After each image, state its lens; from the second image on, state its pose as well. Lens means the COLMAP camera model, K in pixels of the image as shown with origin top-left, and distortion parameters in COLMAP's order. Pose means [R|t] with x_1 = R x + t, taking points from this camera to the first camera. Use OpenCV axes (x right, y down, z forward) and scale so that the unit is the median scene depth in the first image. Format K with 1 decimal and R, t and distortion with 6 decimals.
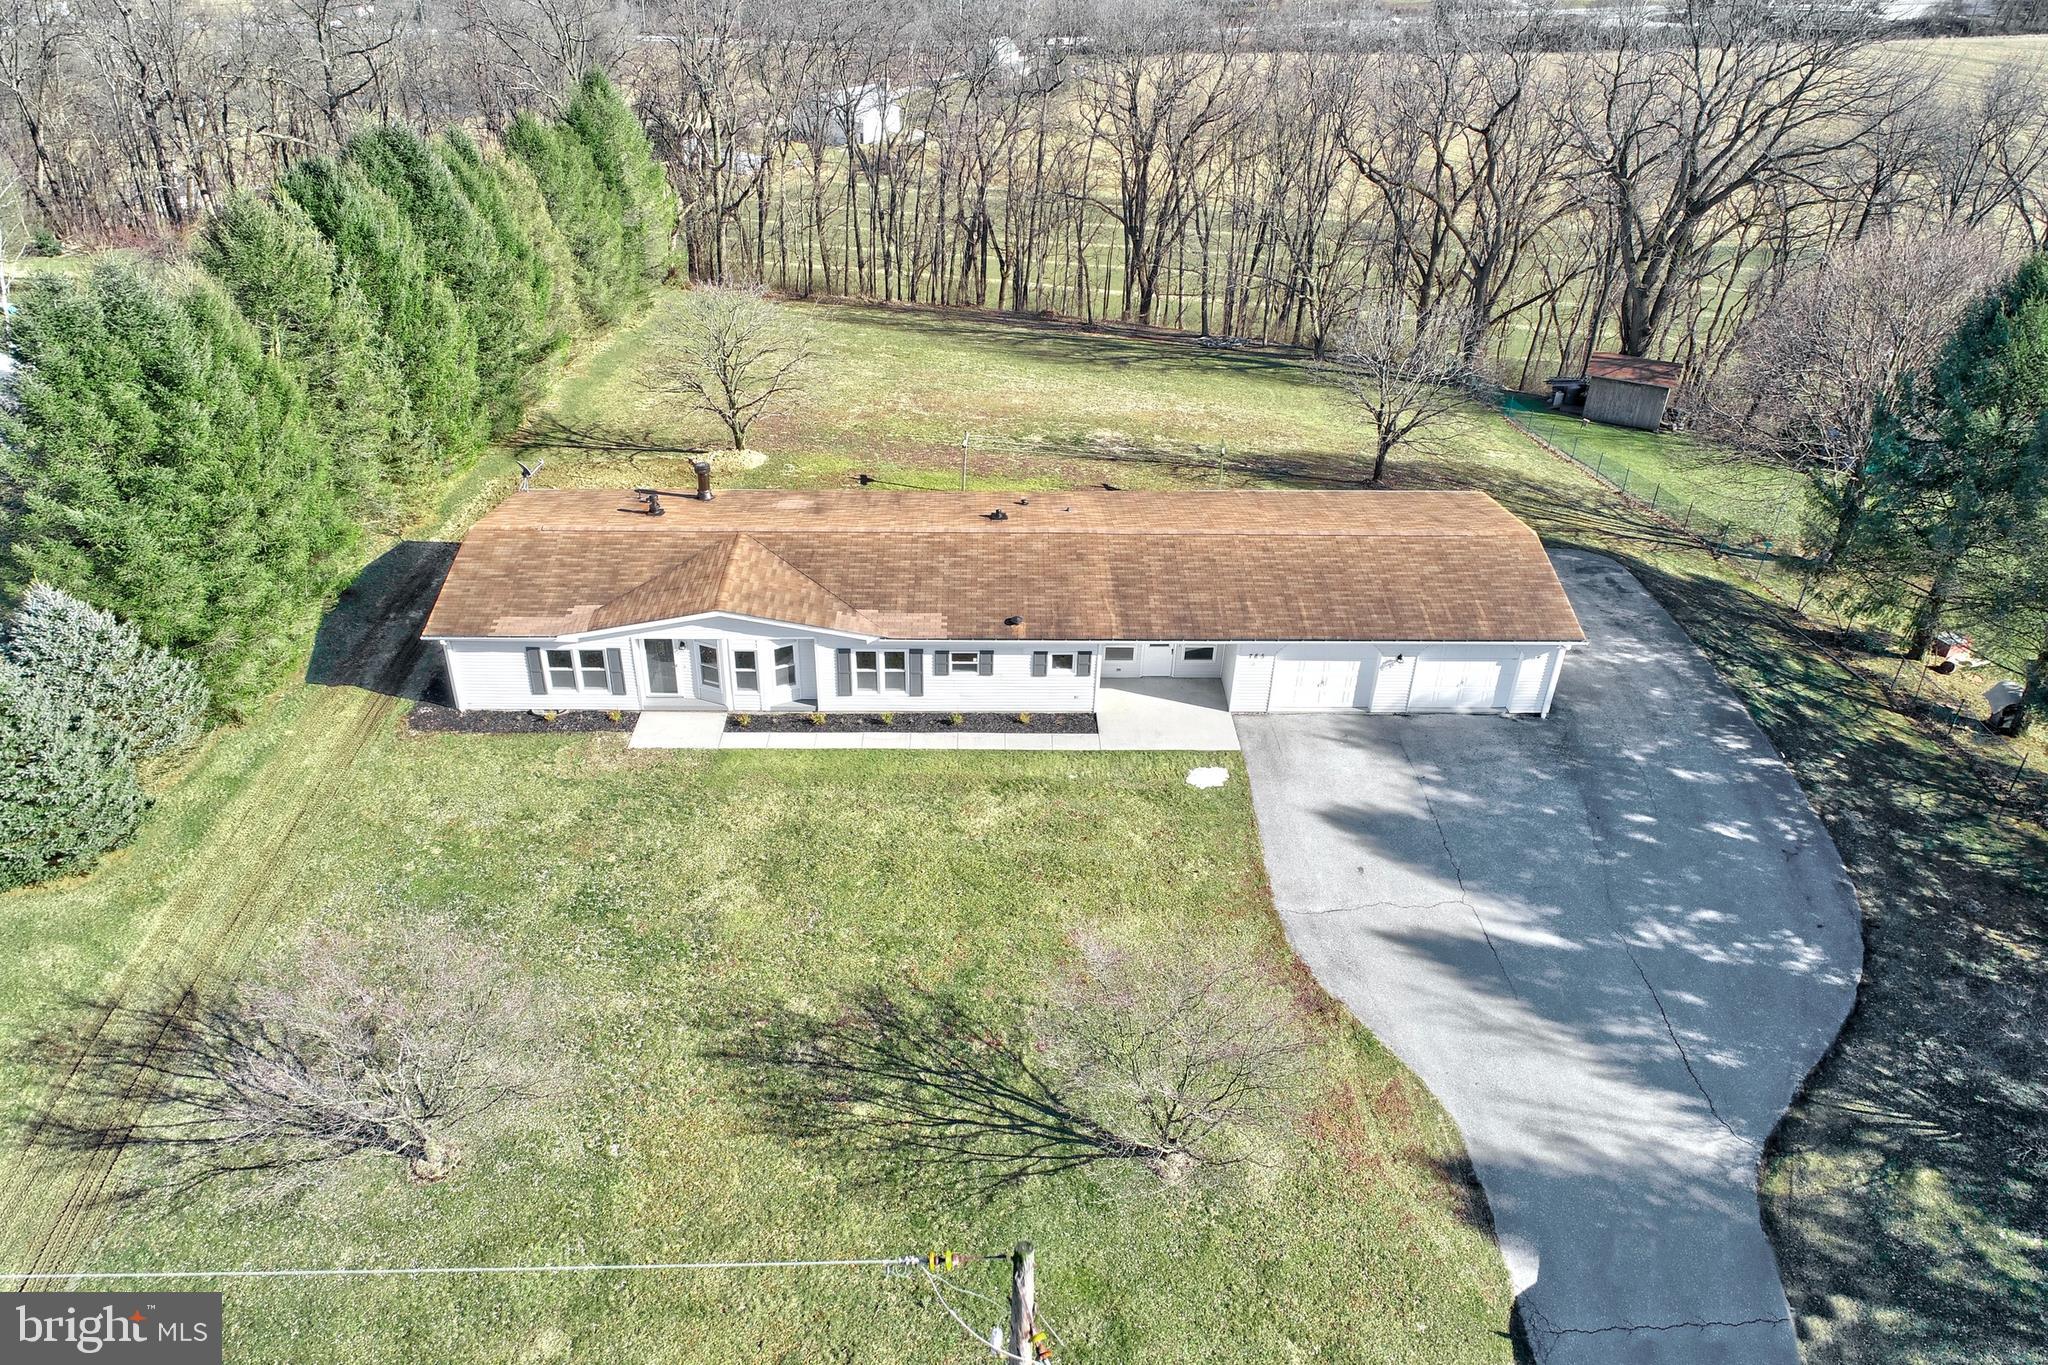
lens RADIAL K [[1399.4, 0, 1023.7], [0, 1399.4, 596.1], [0, 0, 1]] dist [-0.000815, -0.001286]
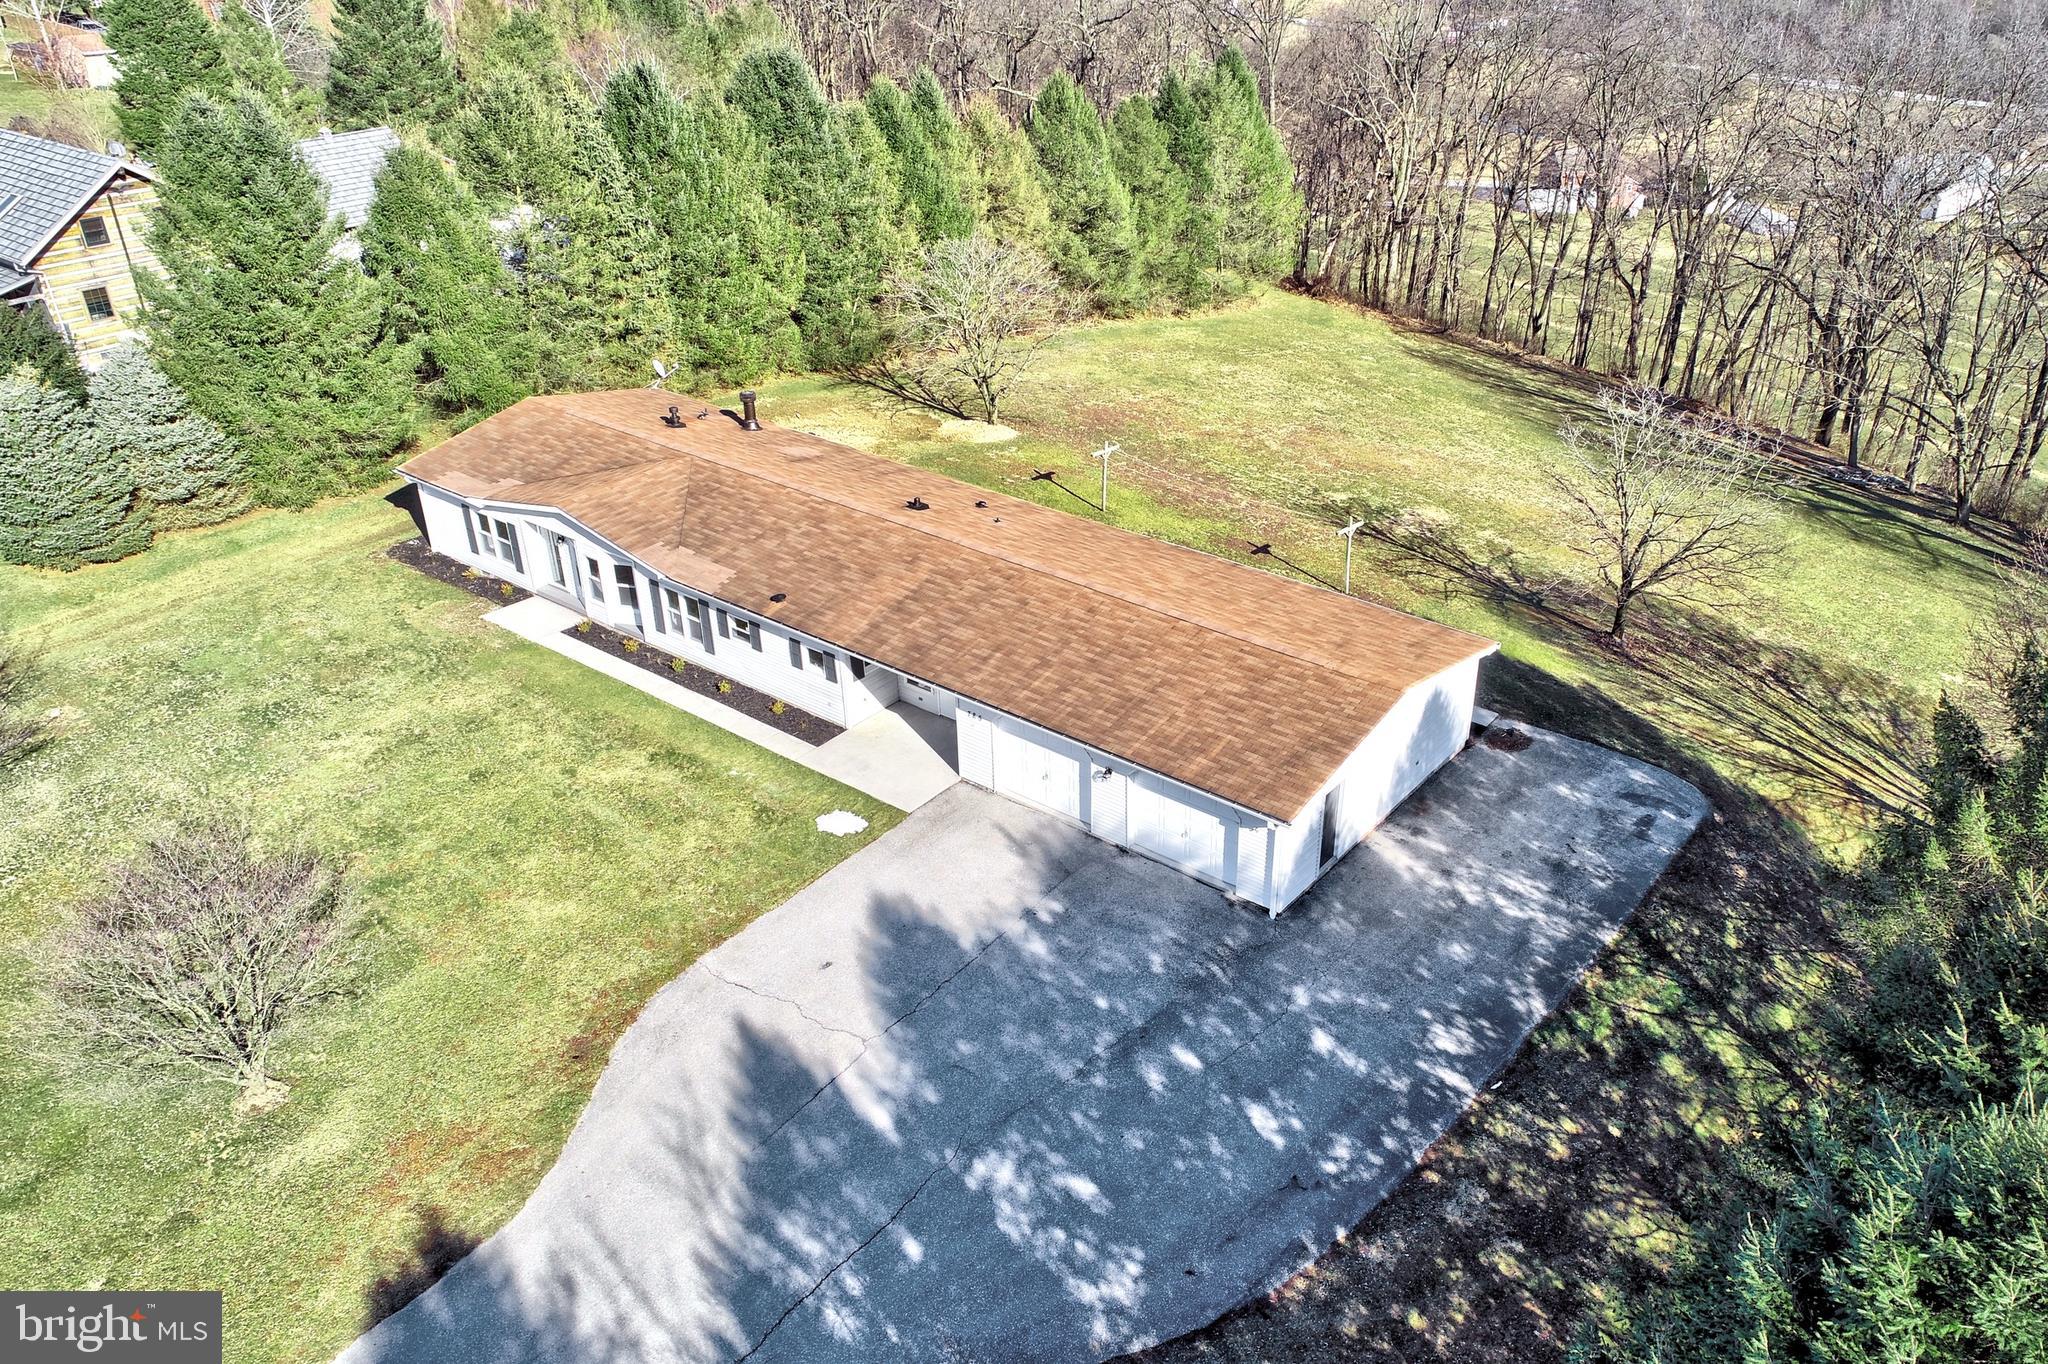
lens RADIAL K [[1543.9, 0, 1189.1], [0, 1543.9, 678.4], [0, 0, 1]] dist [0.010683, 0.009345]
pose [[0.818708, 0.285917, -0.497964, 0.715355], [-0.289516, 0.954459, 0.072027, -0.080800], [0.495881, 0.085199, 0.864201, 0.260869]]
